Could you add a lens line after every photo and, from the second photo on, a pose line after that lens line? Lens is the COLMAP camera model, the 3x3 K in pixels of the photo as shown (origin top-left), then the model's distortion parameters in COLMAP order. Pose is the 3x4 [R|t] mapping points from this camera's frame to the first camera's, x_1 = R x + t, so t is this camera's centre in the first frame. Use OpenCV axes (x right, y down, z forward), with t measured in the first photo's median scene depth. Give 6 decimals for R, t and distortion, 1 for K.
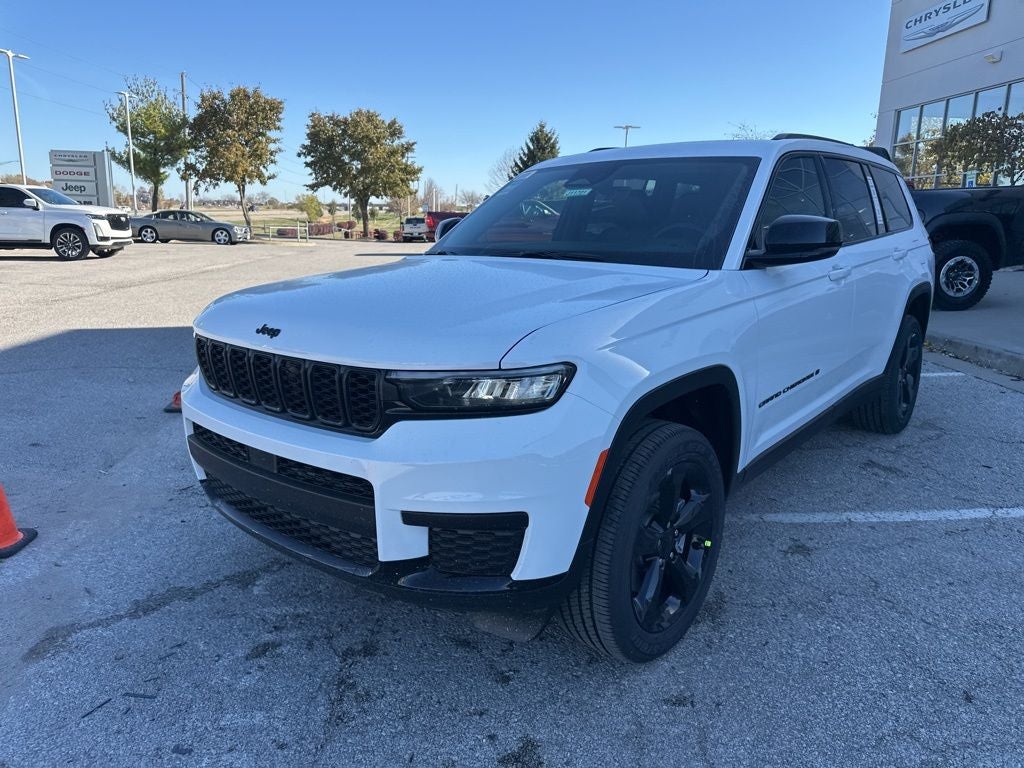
lens RADIAL K [[720.9, 0, 510.6], [0, 720.9, 382.0], [0, 0, 1]] dist [0.038081, -0.047930]
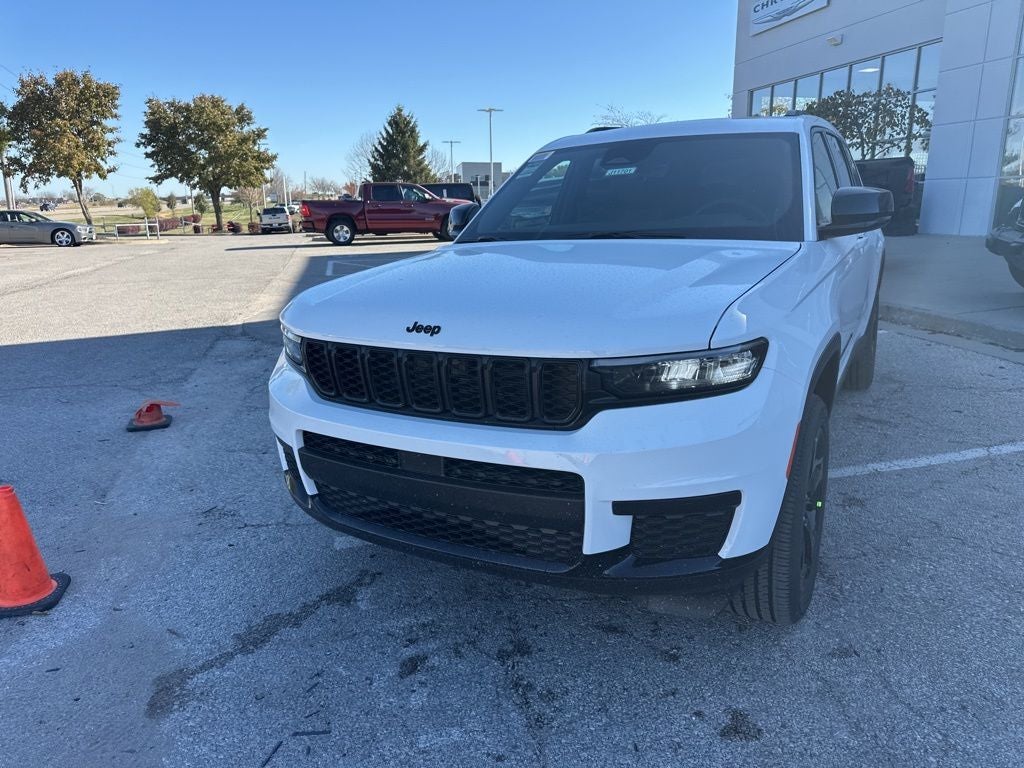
lens RADIAL K [[720.9, 0, 510.2], [0, 720.9, 389.5], [0, 0, 1]] dist [0.038081, -0.047930]
pose [[0.980671, -0.081590, 0.177840, -0.243062], [0.076411, 0.996434, 0.035790, -0.010120], [-0.180126, -0.021510, 0.983408, 0.035279]]
